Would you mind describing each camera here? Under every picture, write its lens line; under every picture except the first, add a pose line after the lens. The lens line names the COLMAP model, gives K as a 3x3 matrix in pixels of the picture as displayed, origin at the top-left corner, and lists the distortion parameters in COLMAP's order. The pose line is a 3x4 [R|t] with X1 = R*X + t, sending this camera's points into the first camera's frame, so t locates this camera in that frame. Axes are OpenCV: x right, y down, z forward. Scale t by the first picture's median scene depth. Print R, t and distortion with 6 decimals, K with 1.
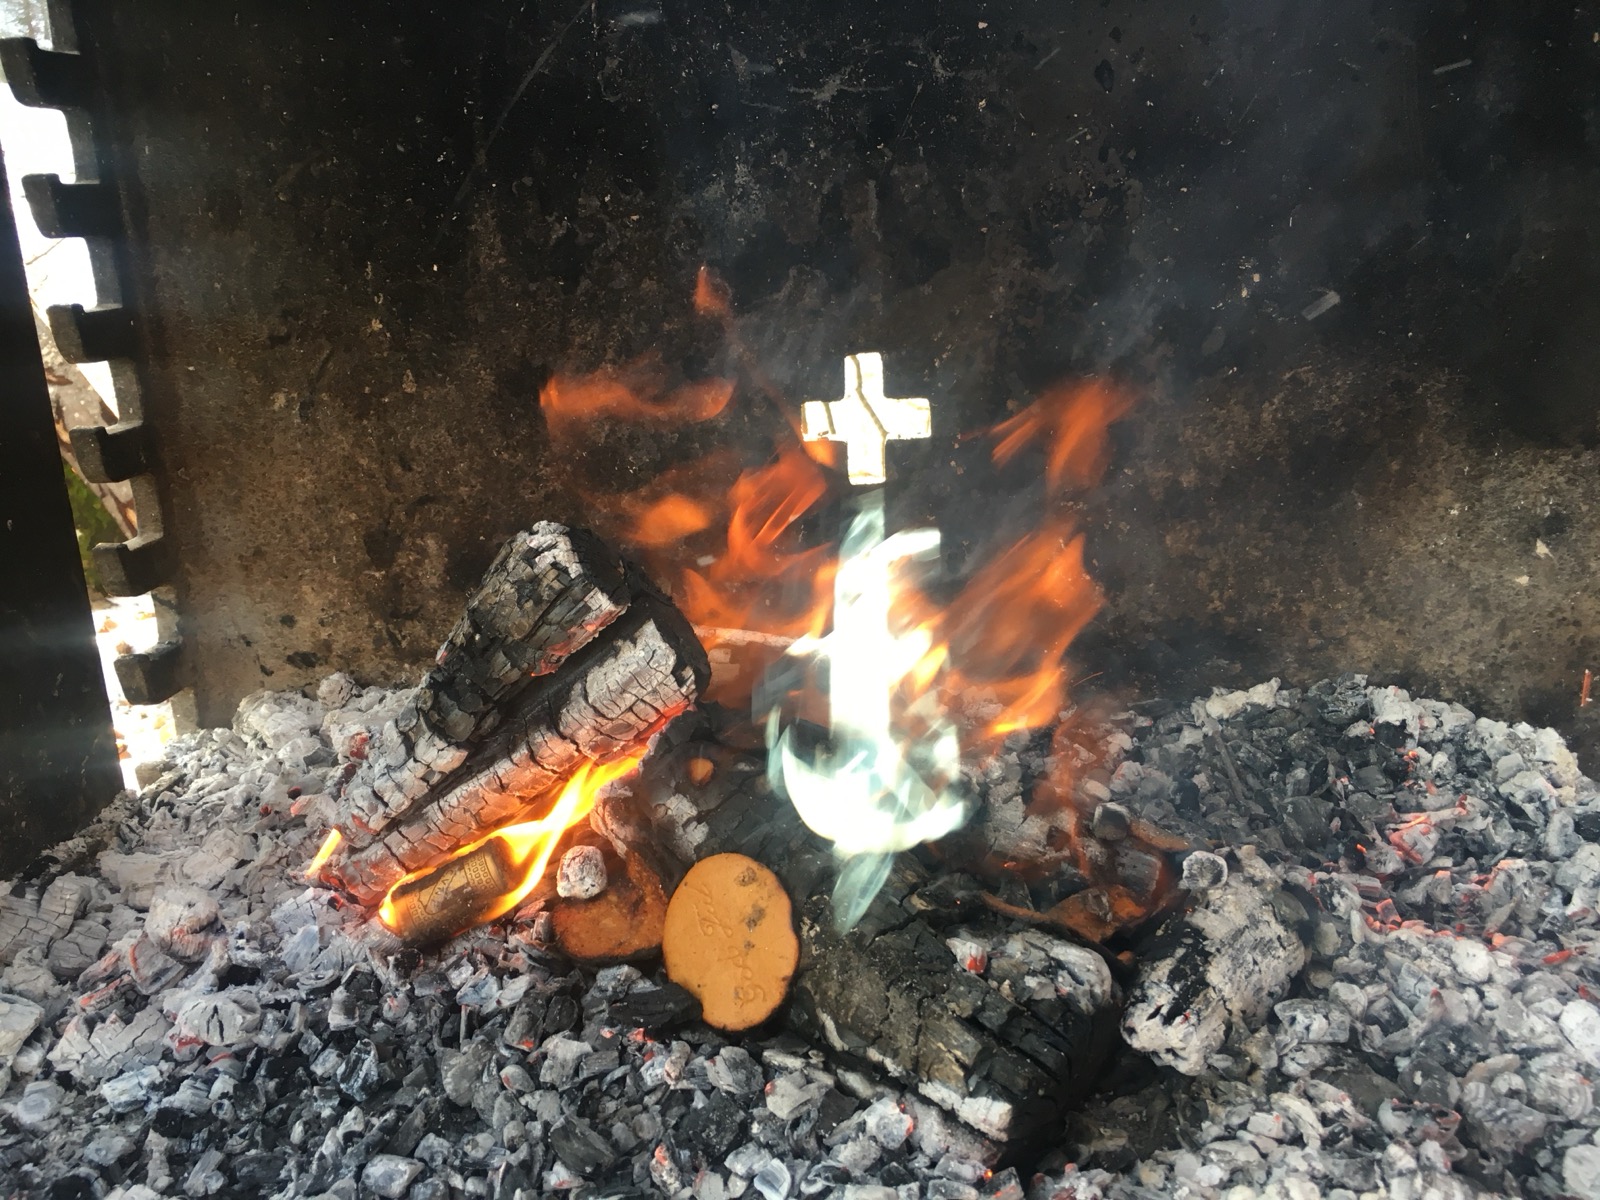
lens RADIAL K [[1365.5, 0, 798.5], [0, 1365.5, 598.0], [0, 0, 1]] dist [0.073066, -0.109306]
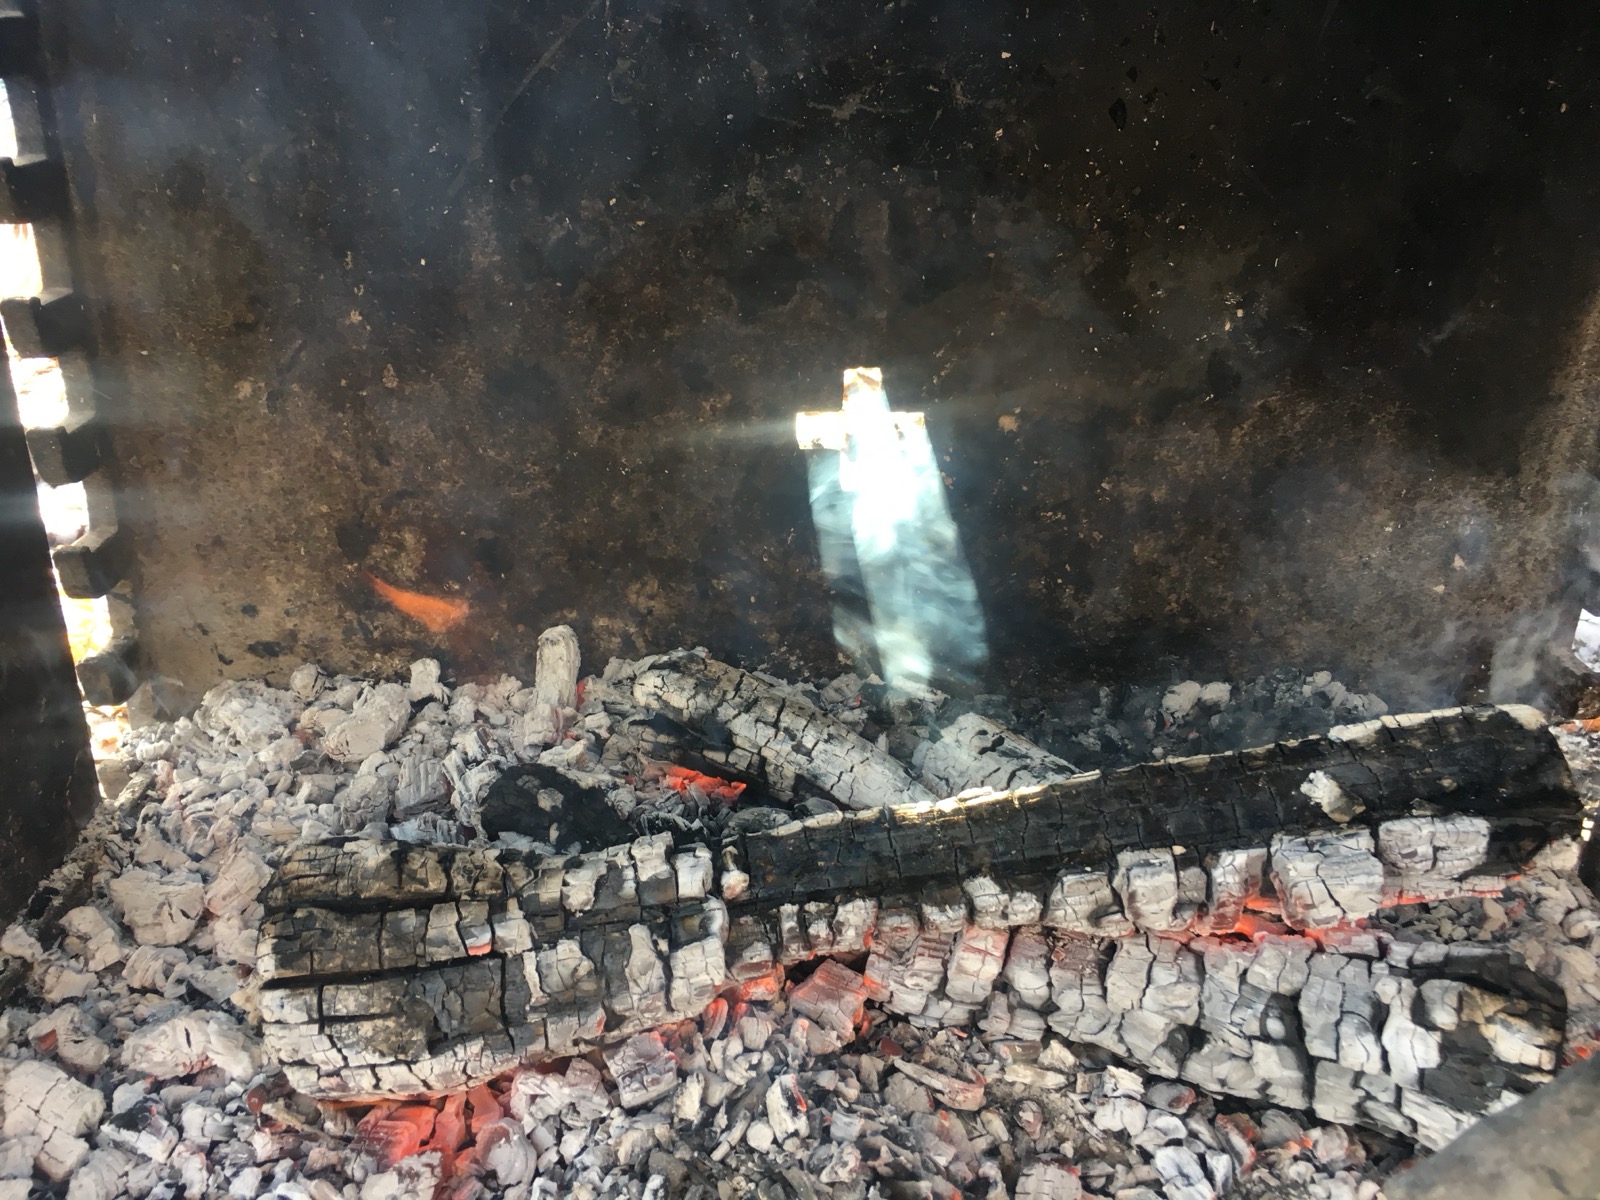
lens RADIAL K [[1365.5, 0, 798.5], [0, 1365.5, 598.0], [0, 0, 1]] dist [0.073066, -0.109306]
pose [[0.987236, -0.002376, 0.159247, -0.160427], [-0.018402, 0.991490, 0.128876, -0.137513], [-0.158198, -0.130162, 0.978791, -0.007380]]
